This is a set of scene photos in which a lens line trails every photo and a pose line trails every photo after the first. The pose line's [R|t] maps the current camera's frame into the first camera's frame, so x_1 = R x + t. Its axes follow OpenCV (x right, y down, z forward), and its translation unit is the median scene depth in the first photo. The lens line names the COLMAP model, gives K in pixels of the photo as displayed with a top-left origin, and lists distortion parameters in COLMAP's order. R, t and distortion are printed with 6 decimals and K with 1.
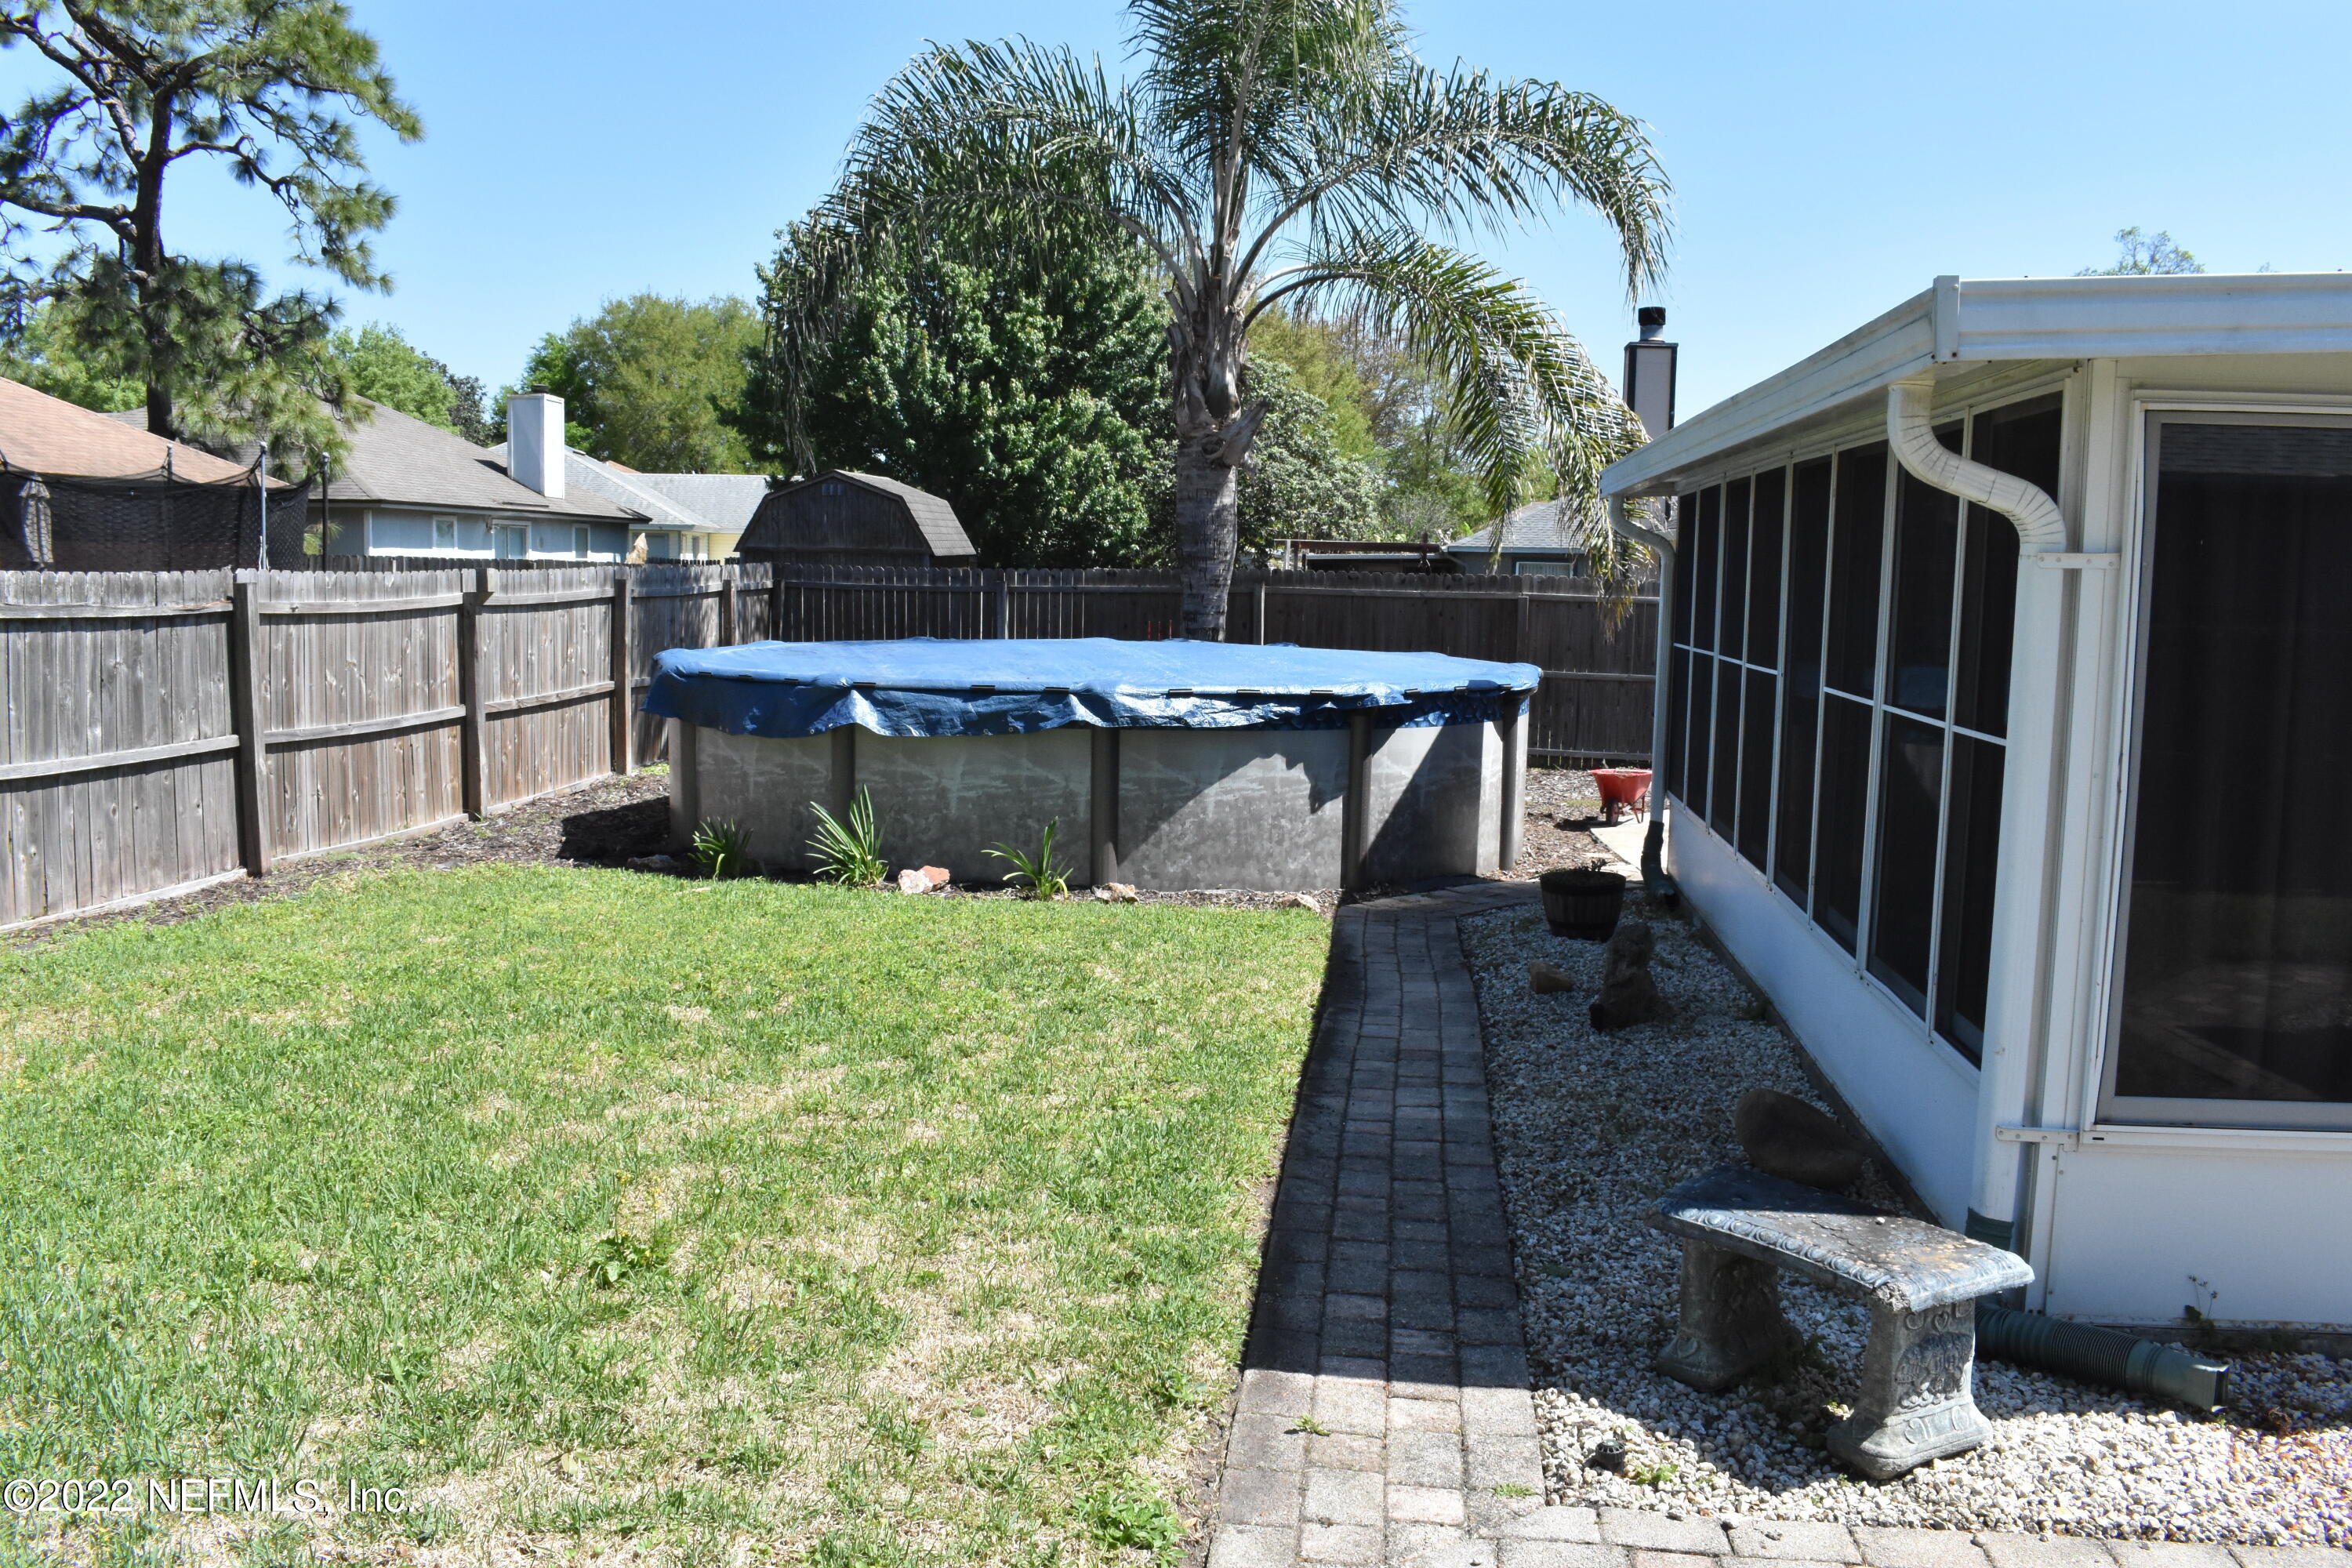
lens RADIAL K [[1936.9, 0, 1173.9], [0, 1936.9, 781.2], [0, 0, 1]] dist [-0.049615, -0.006678]
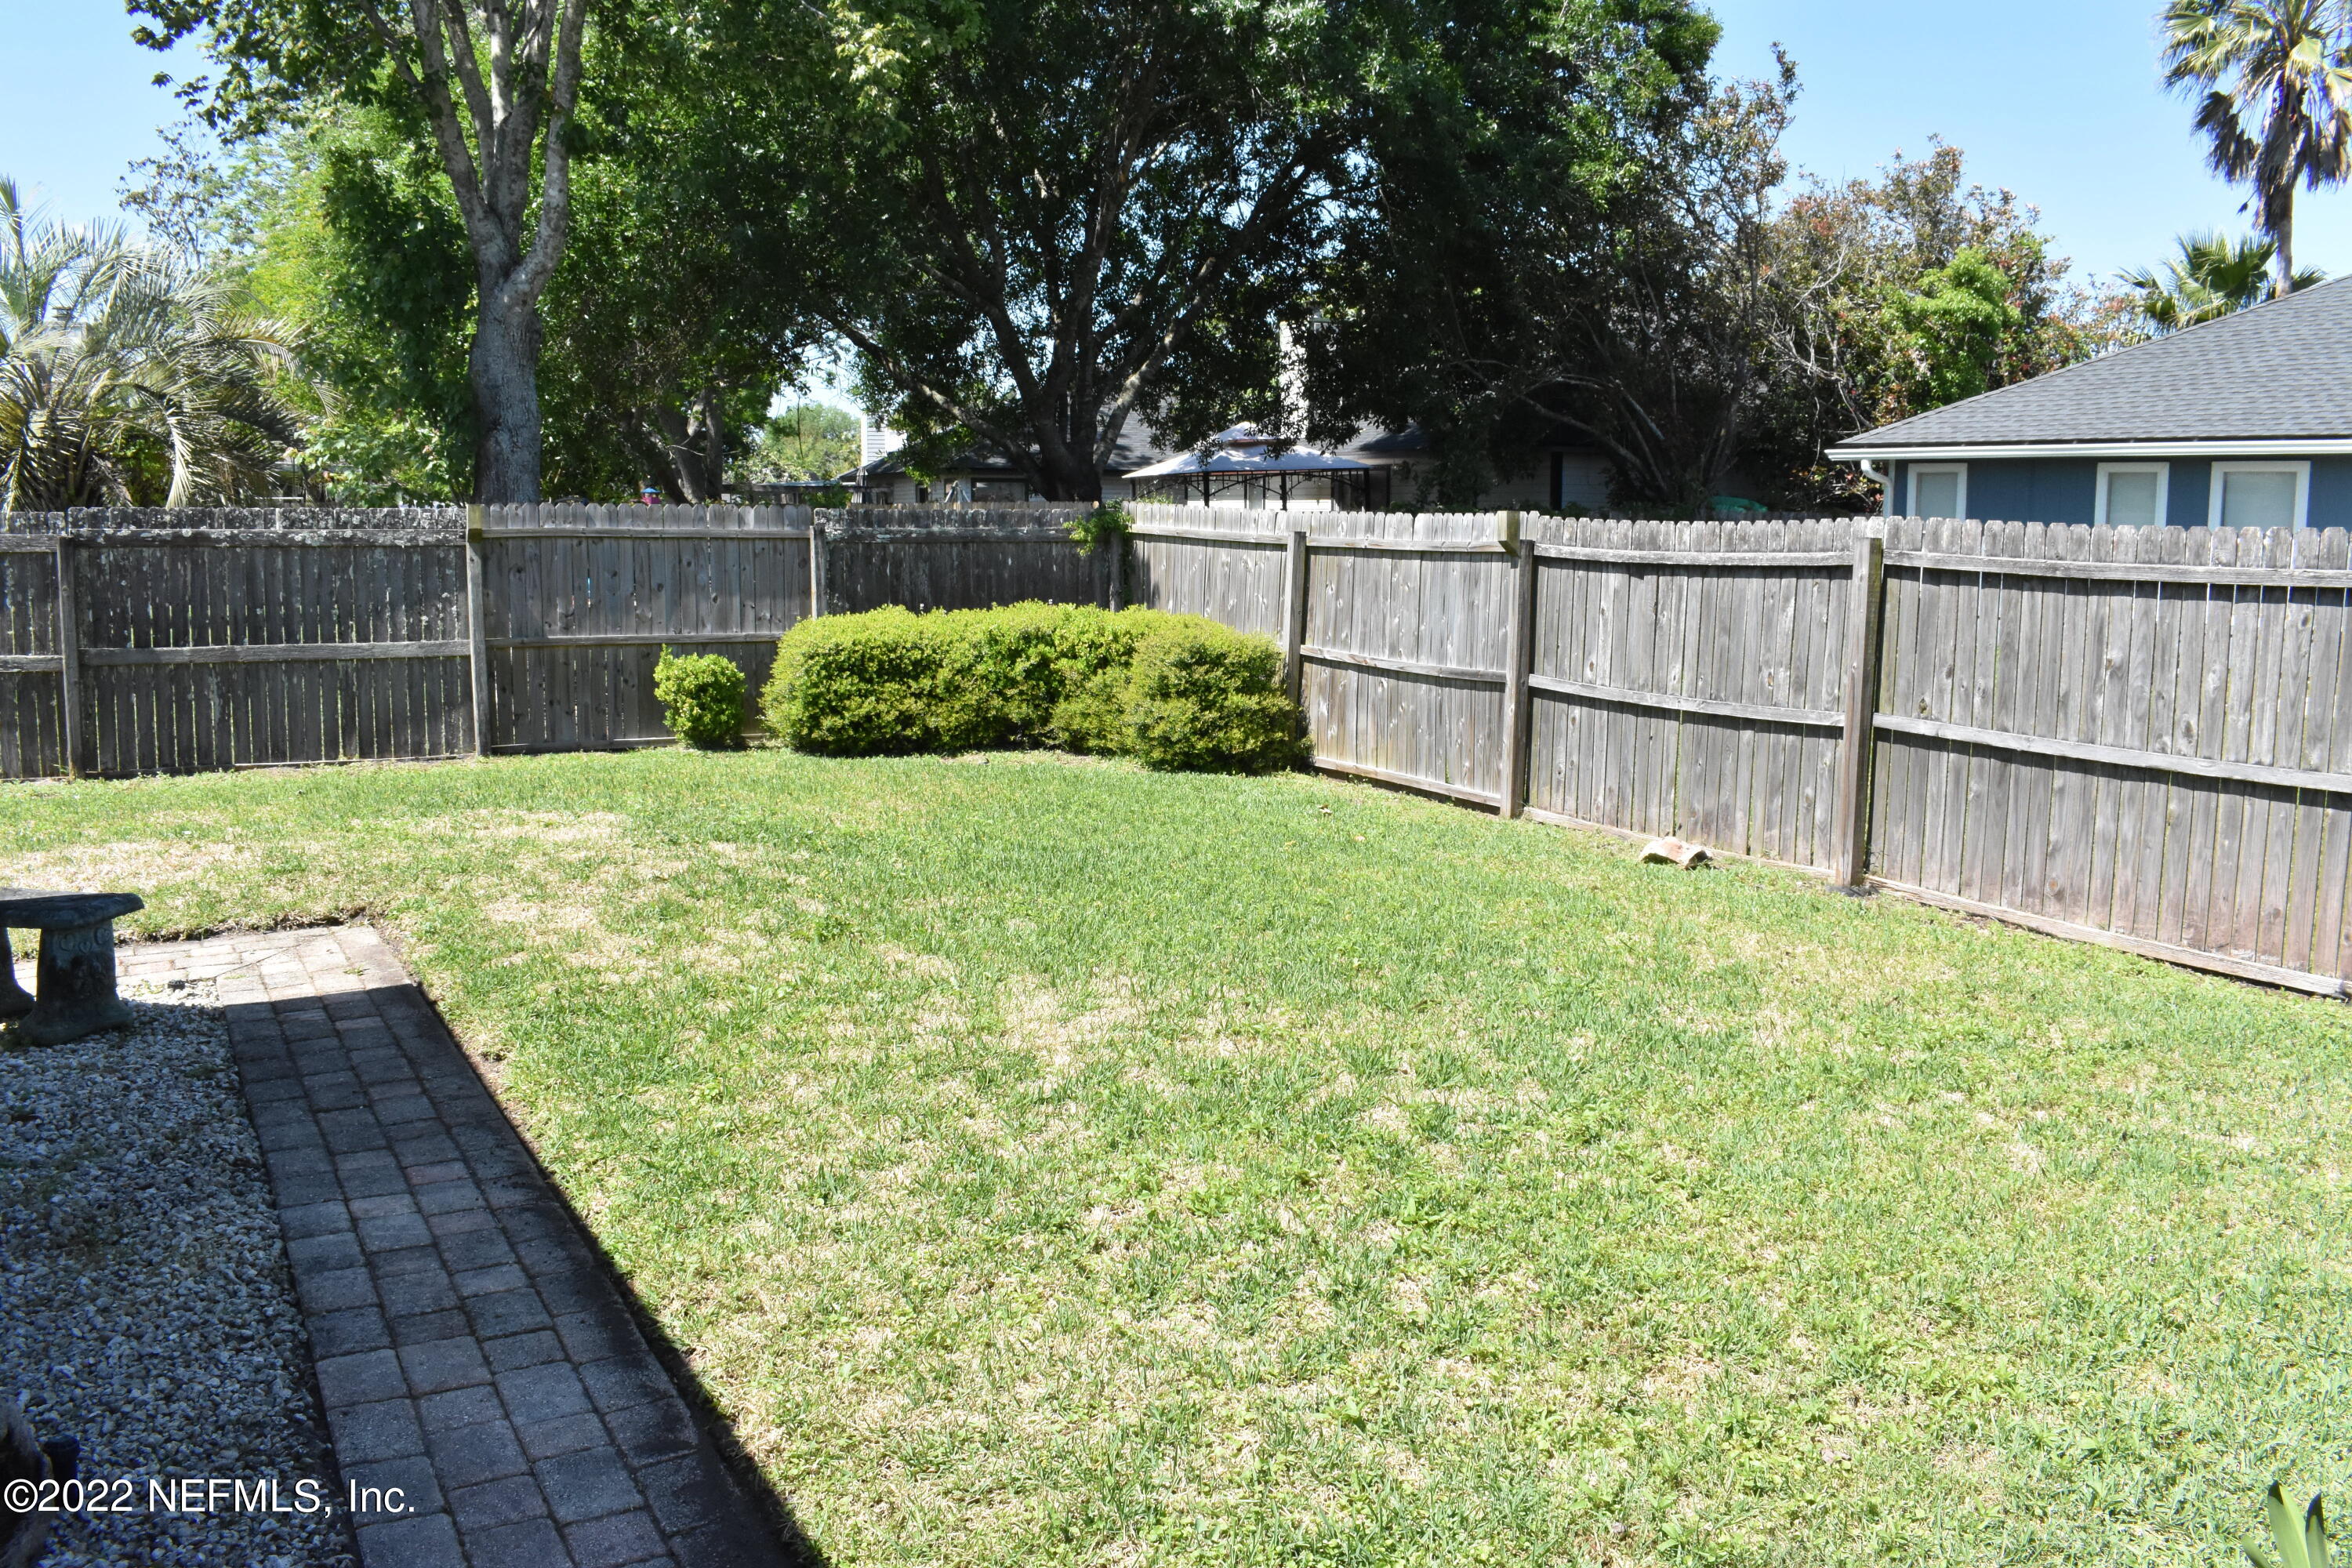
lens RADIAL K [[1936.9, 0, 1170.2], [0, 1936.9, 784.6], [0, 0, 1]] dist [-0.049615, -0.006678]
pose [[-0.806671, 0.051618, -0.588742, 0.296002], [-0.092441, 0.972897, 0.211958, -0.163317], [0.583726, 0.225404, -0.780036, 1.651246]]
